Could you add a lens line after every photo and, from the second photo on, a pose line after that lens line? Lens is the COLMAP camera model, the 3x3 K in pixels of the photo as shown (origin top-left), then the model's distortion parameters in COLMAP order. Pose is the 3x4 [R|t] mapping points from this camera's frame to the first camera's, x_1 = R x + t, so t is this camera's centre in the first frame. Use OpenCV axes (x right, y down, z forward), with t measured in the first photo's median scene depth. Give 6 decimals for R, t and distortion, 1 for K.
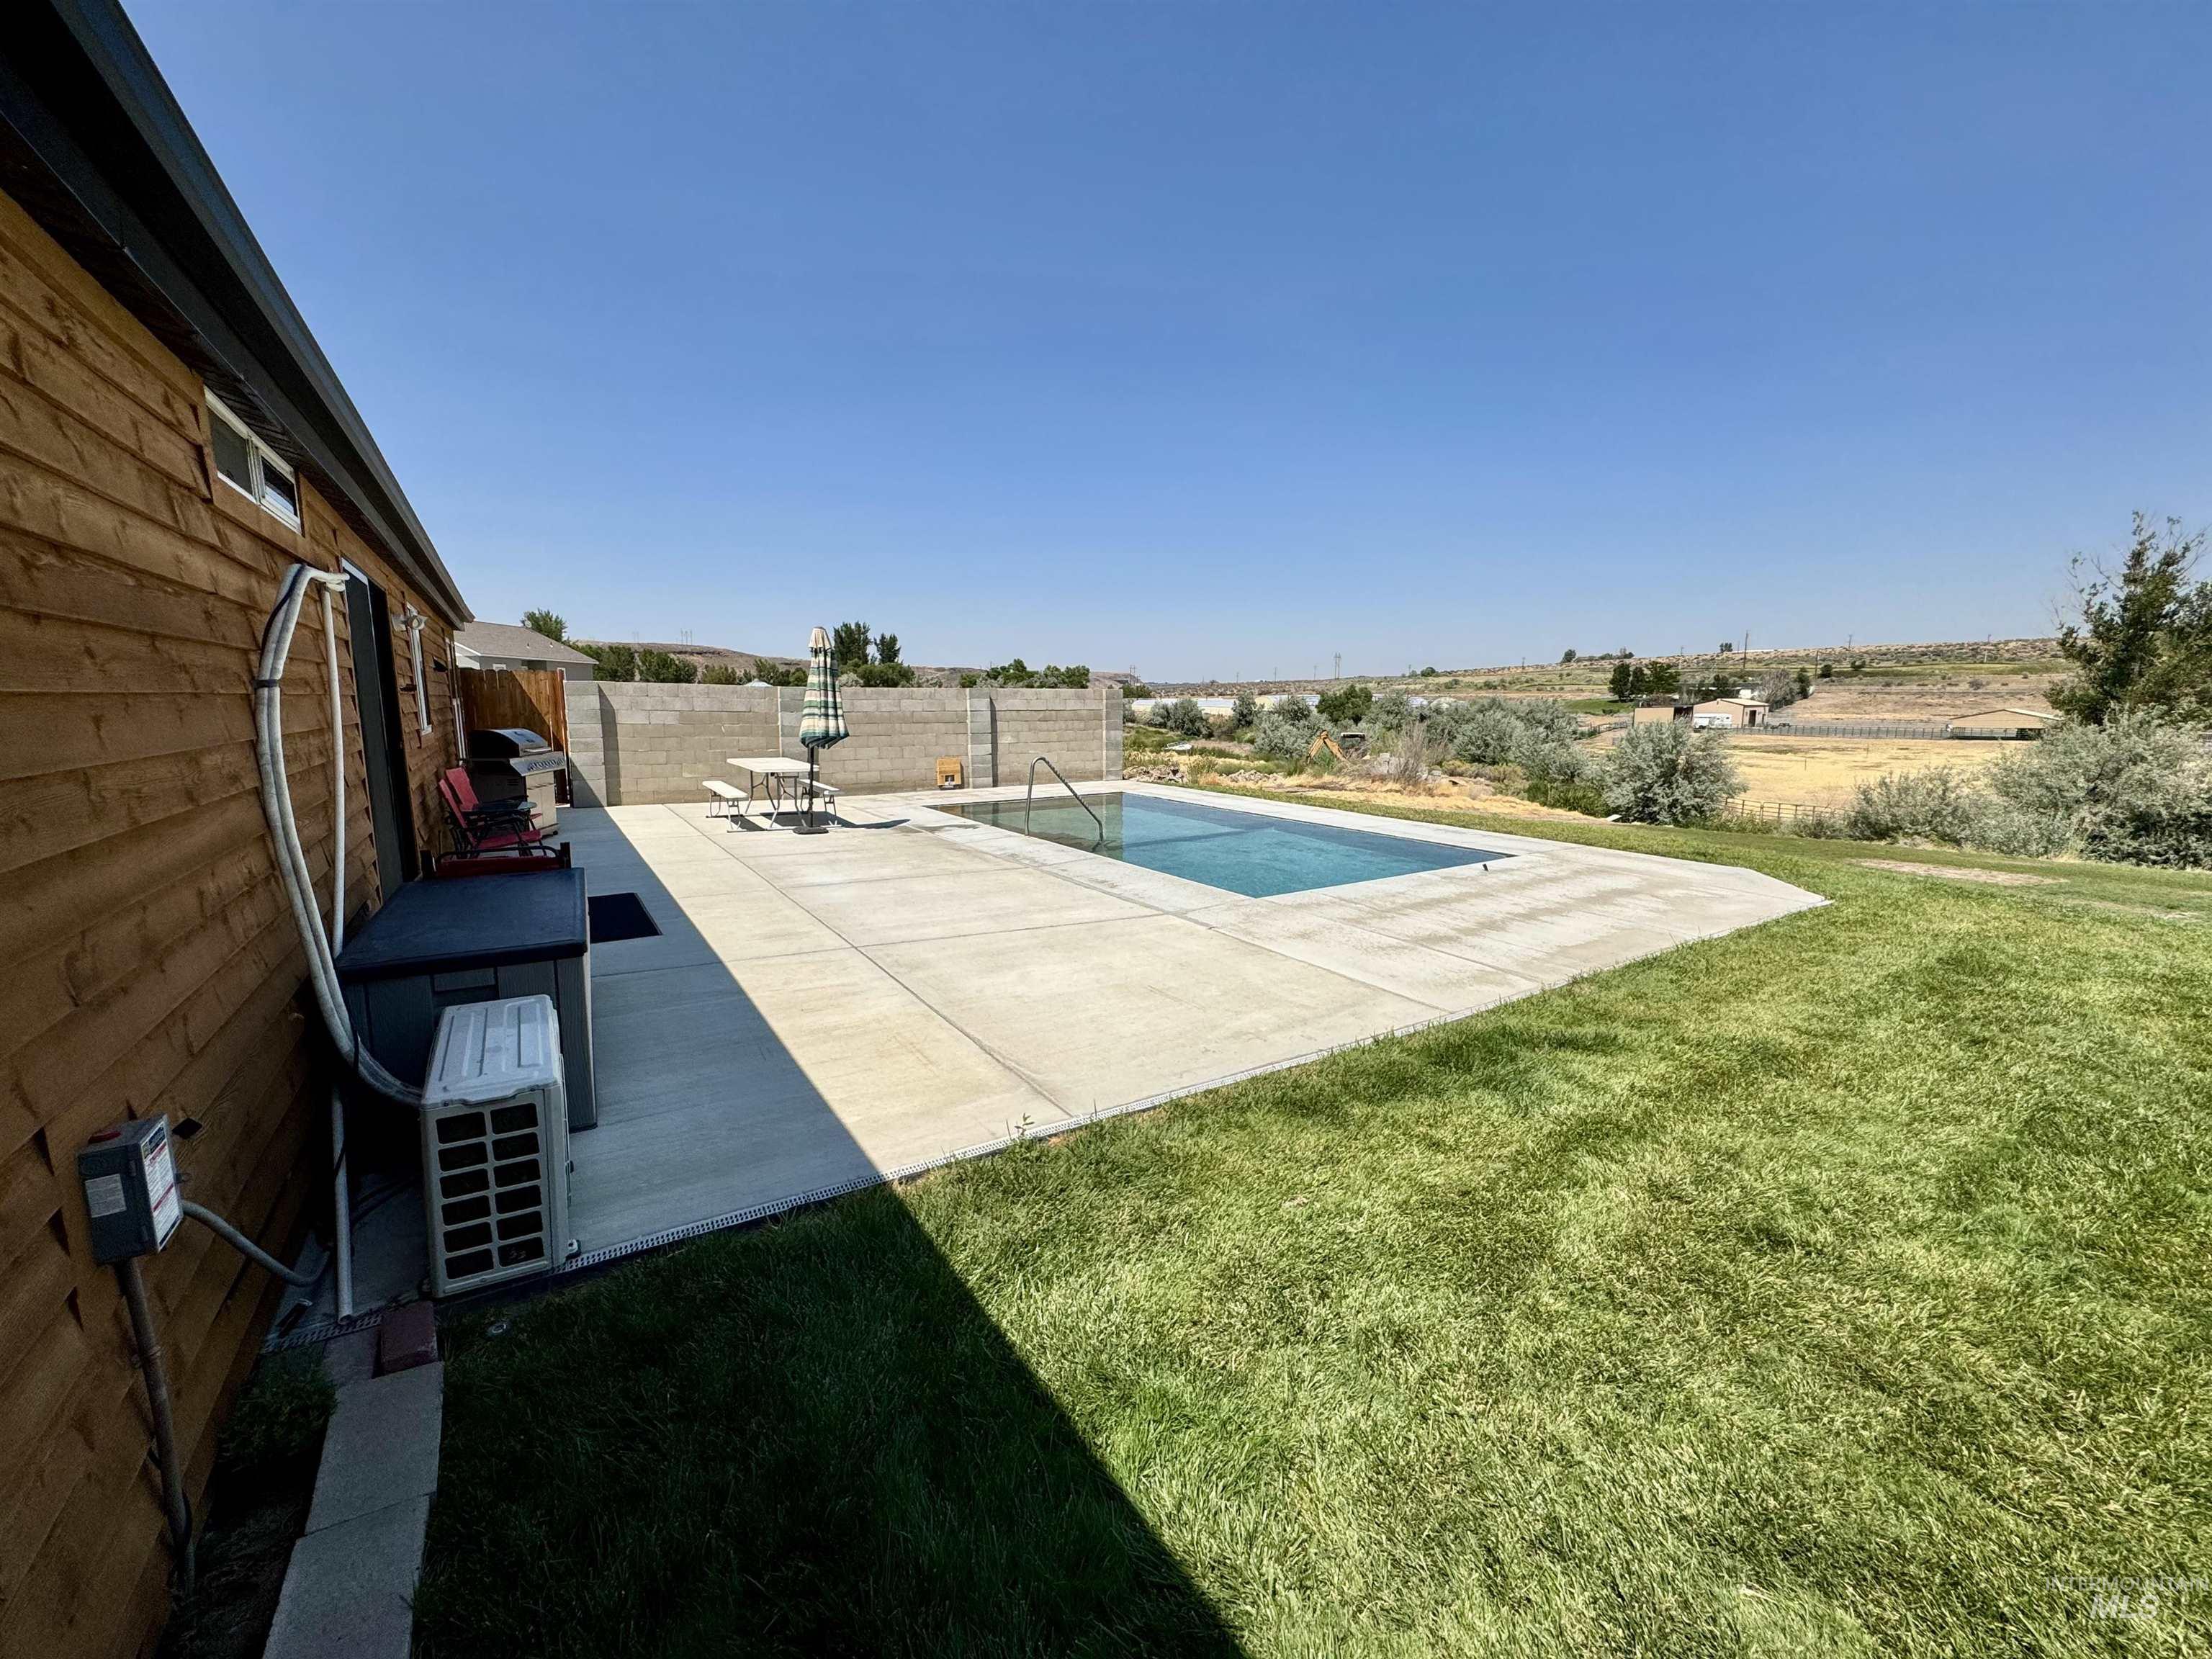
lens RADIAL K [[887.7, 0, 1109.8], [0, 887.7, 828.6], [0, 0, 1]] dist [-0.002449, 0.000456]
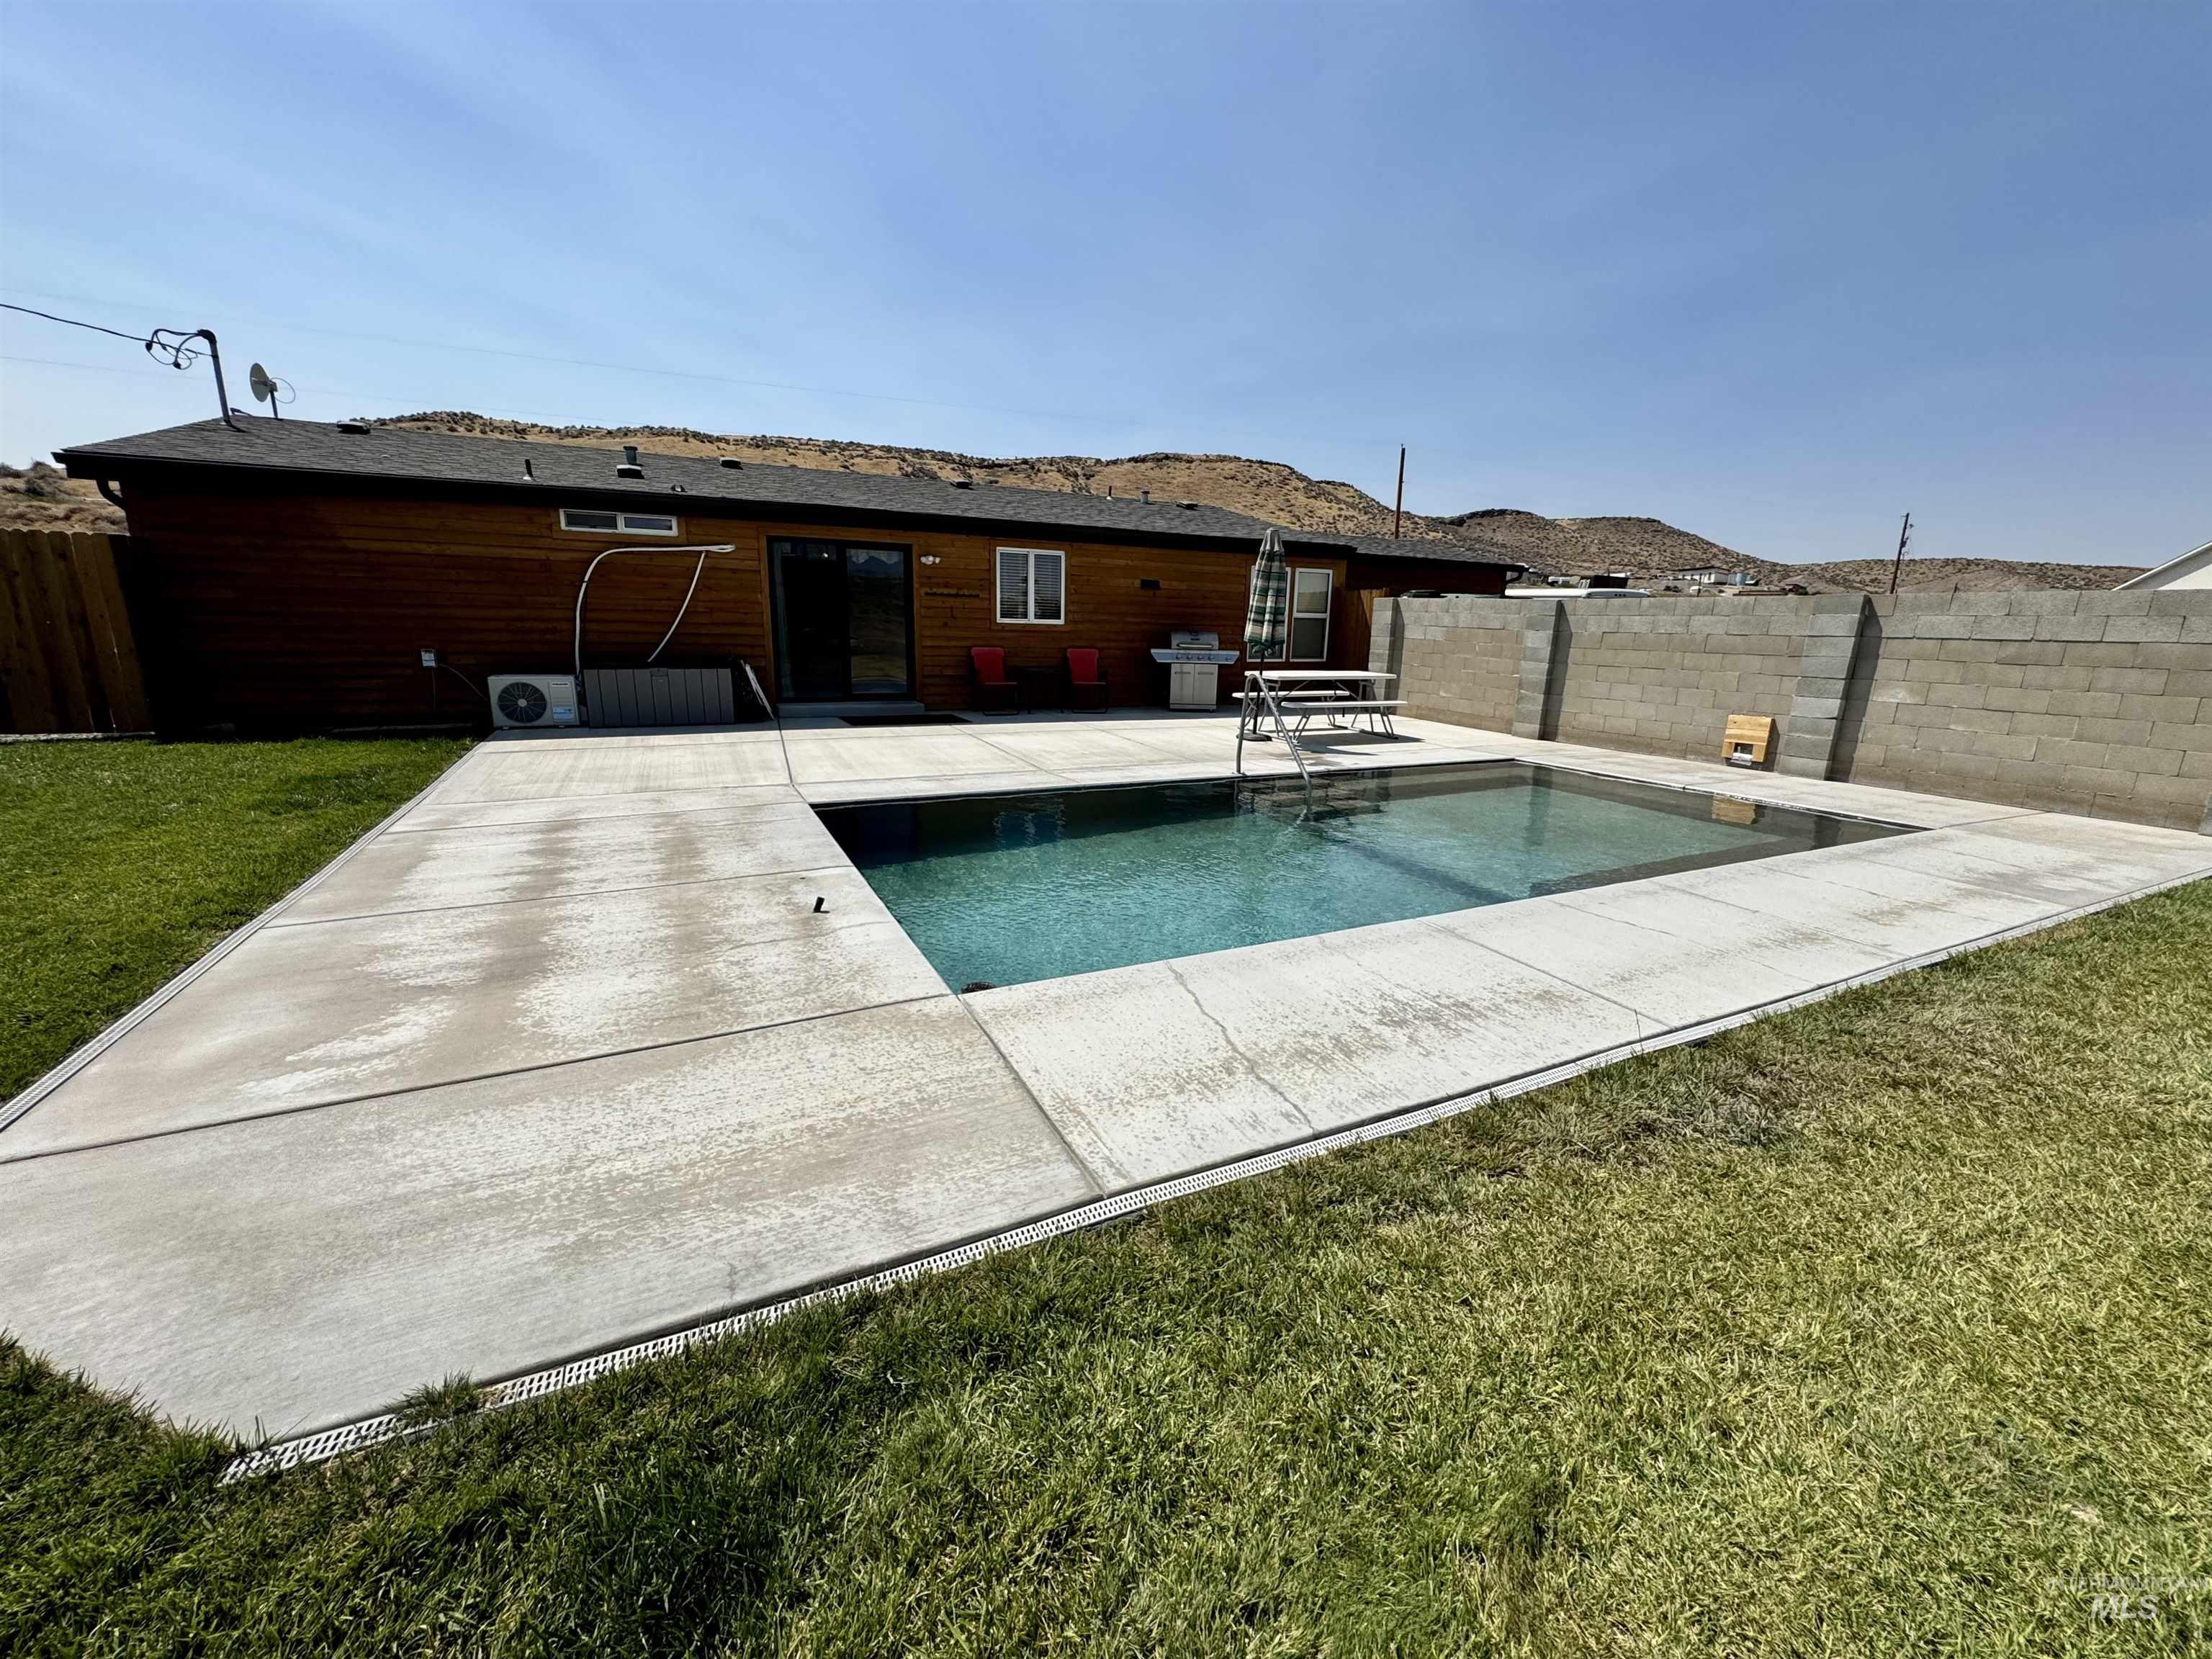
lens RADIAL K [[887.7, 0, 1109.8], [0, 887.7, 828.6], [0, 0, 1]] dist [-0.002449, 0.000456]
pose [[-0.117663, 0.220872, -0.968179, 0.179444], [-0.164757, 0.957098, 0.238367, -0.030086], [0.979291, 0.187561, -0.076225, 0.246900]]
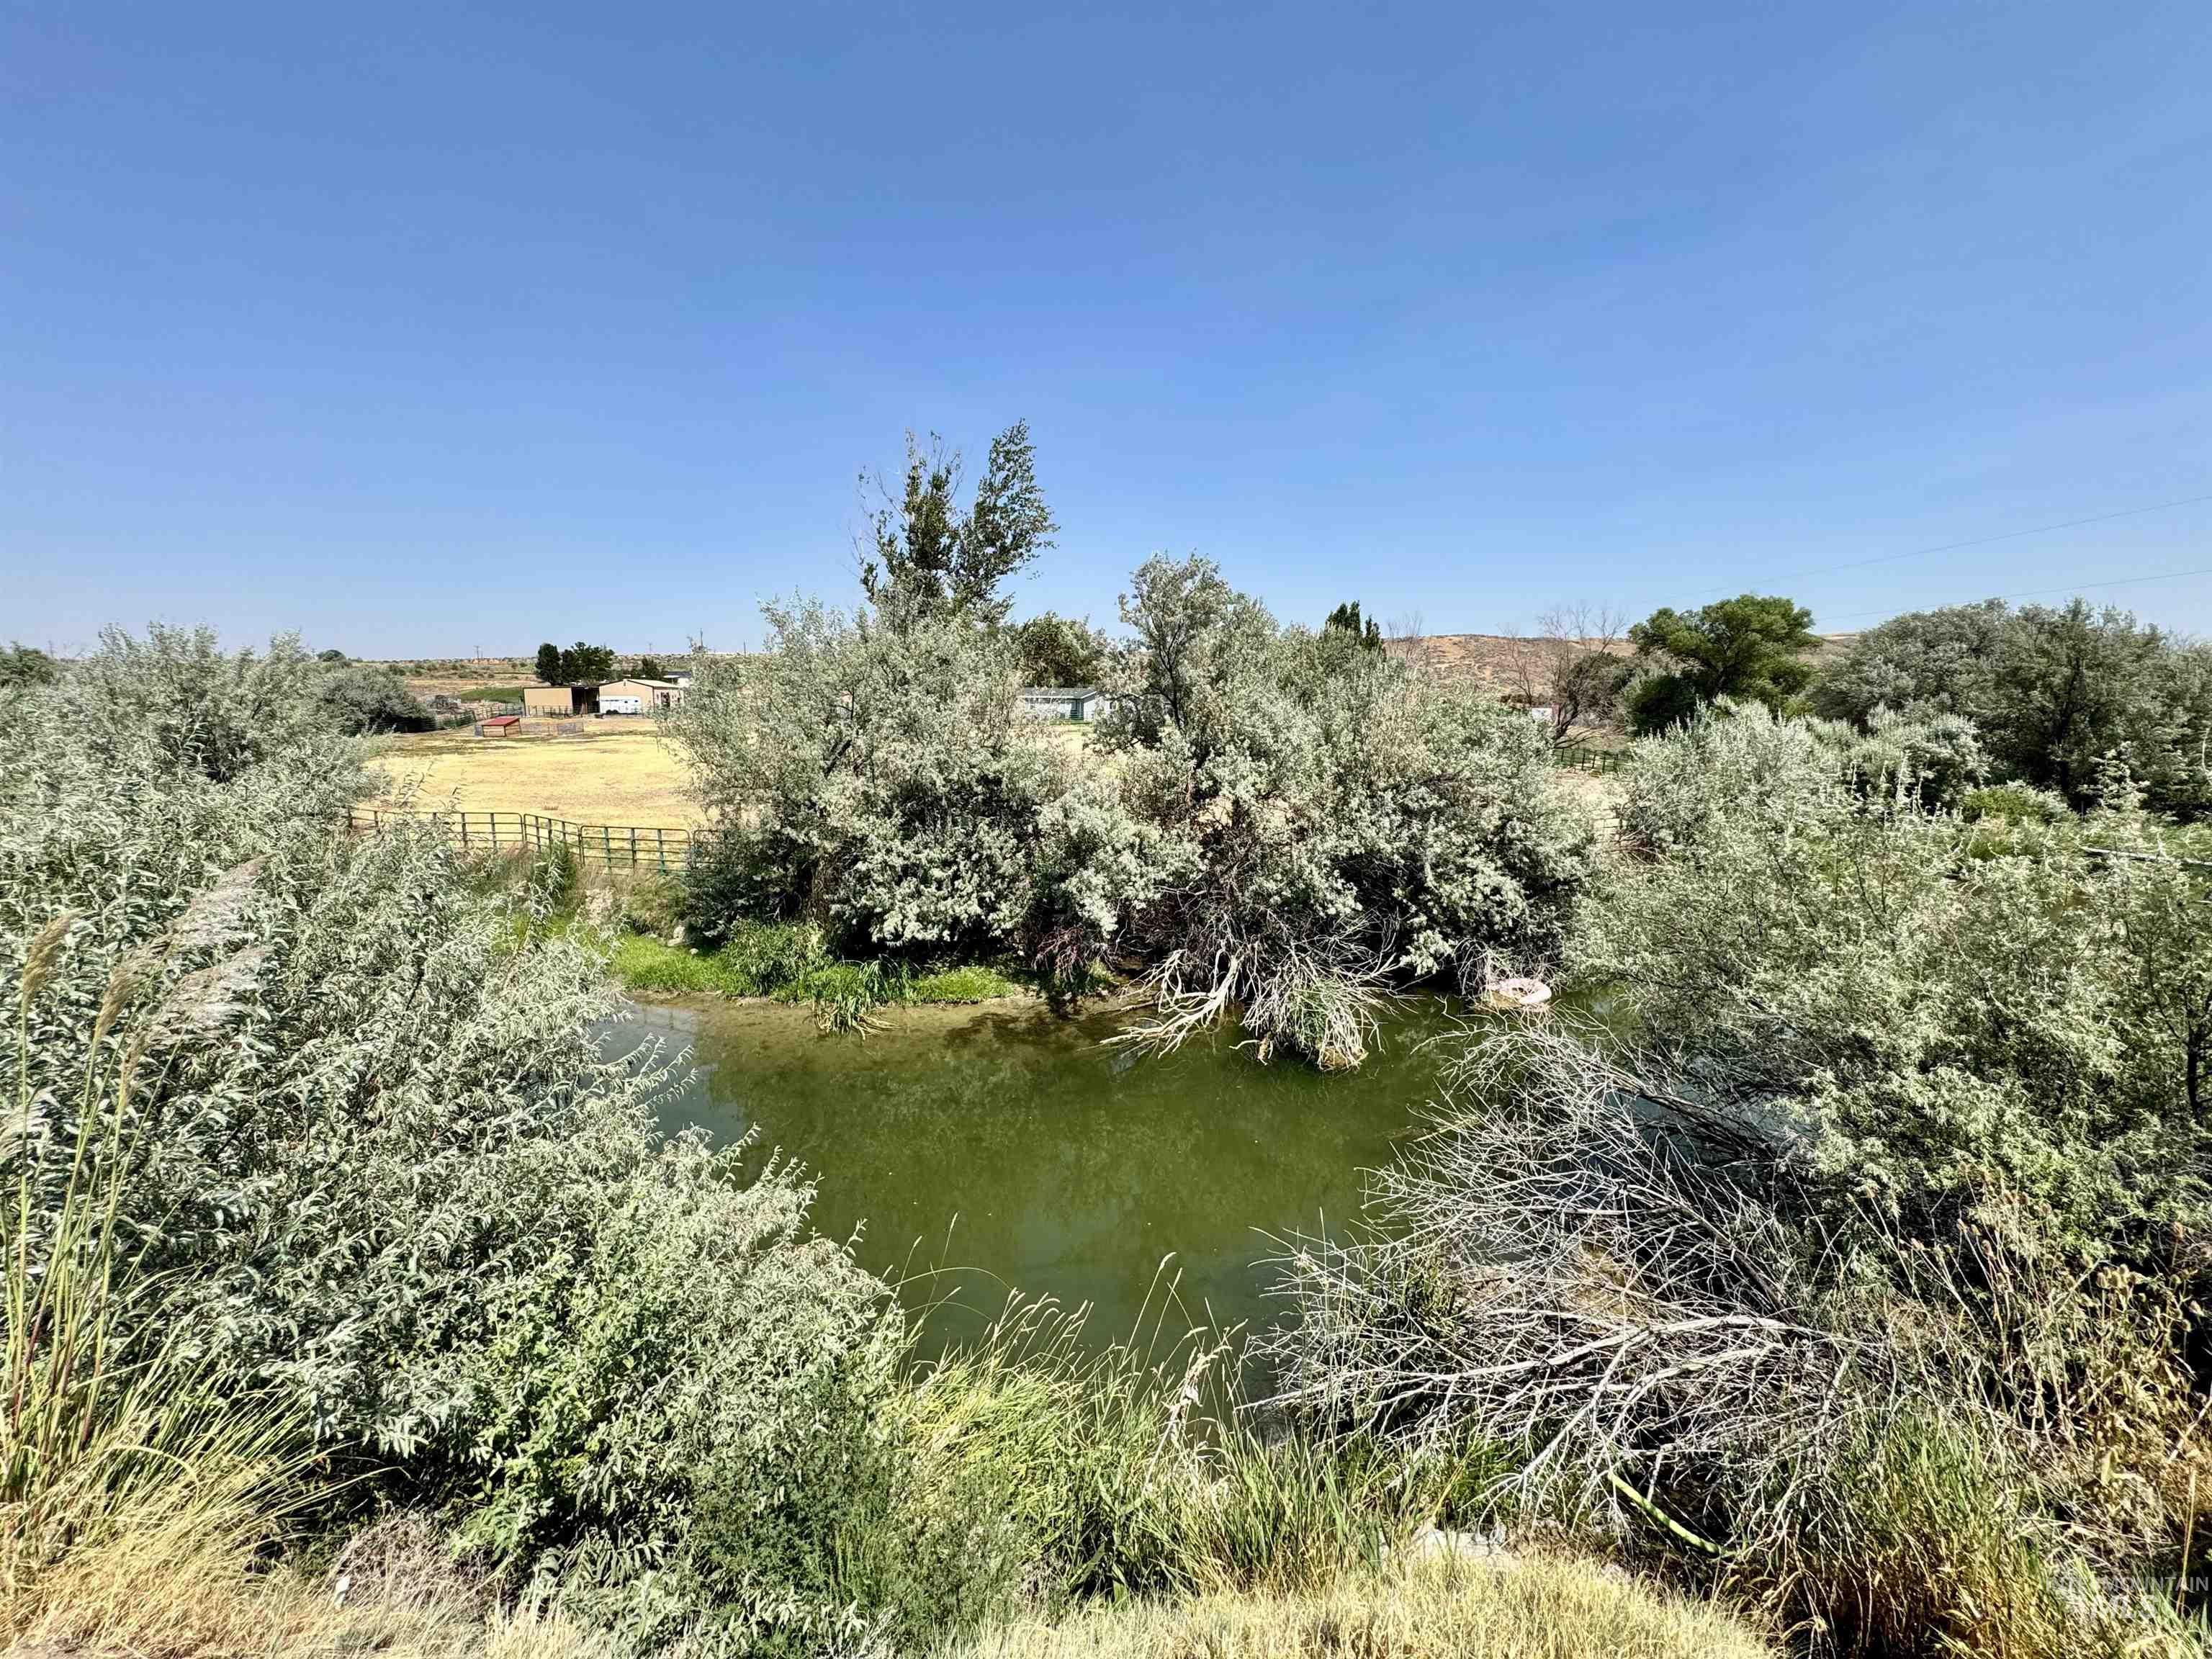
lens RADIAL K [[887.7, 0, 1109.8], [0, 887.7, 828.6], [0, 0, 1]] dist [-0.002449, 0.000456]
pose [[0.529142, -0.114258, 0.840805, 0.721480], [0.115779, 0.991347, 0.061852, -0.009718], [-0.840597, 0.064619, 0.537792, 0.576292]]
